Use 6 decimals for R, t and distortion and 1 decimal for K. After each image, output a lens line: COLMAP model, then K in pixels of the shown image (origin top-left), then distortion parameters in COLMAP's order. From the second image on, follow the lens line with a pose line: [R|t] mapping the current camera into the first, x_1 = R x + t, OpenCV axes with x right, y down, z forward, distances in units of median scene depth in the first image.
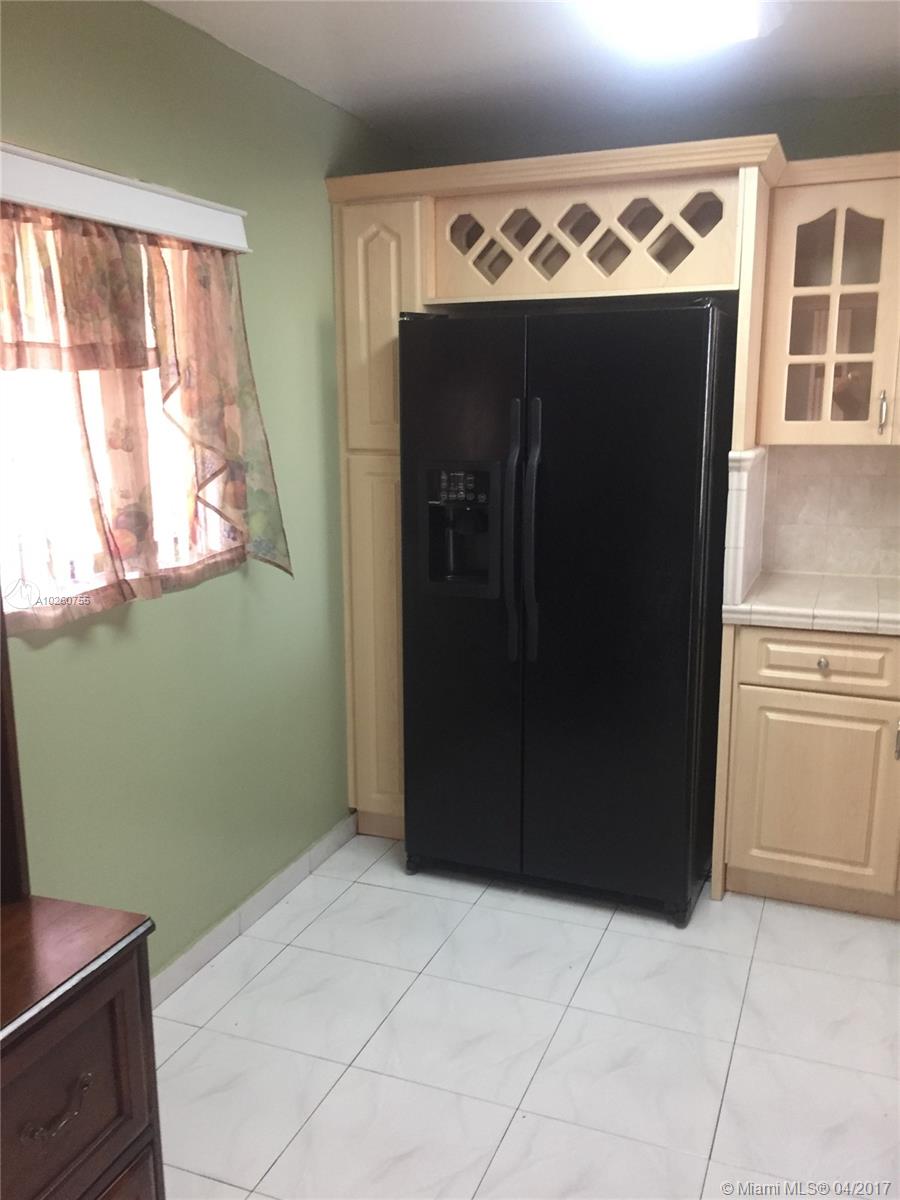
lens RADIAL K [[1031.7, 0, 422.9], [0, 1031.7, 604.0], [0, 0, 1]] dist [0.013000, -0.008344]
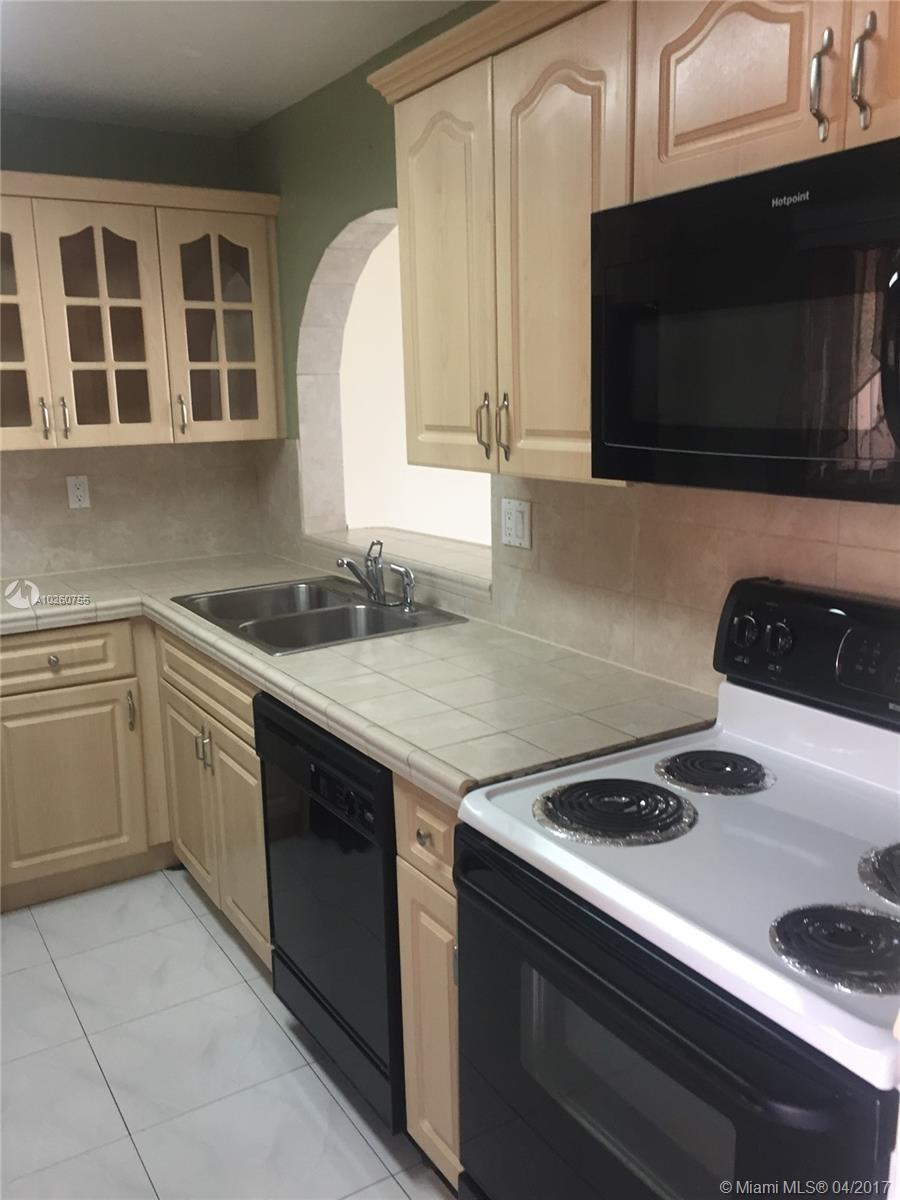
lens RADIAL K [[1031.7, 0, 428.0], [0, 1031.7, 610.6], [0, 0, 1]] dist [0.013000, -0.008344]
pose [[0.560252, -0.174380, 0.809759, -0.234001], [0.177696, 0.980132, 0.088126, -0.016275], [-0.809037, 0.094518, 0.580108, 0.090519]]
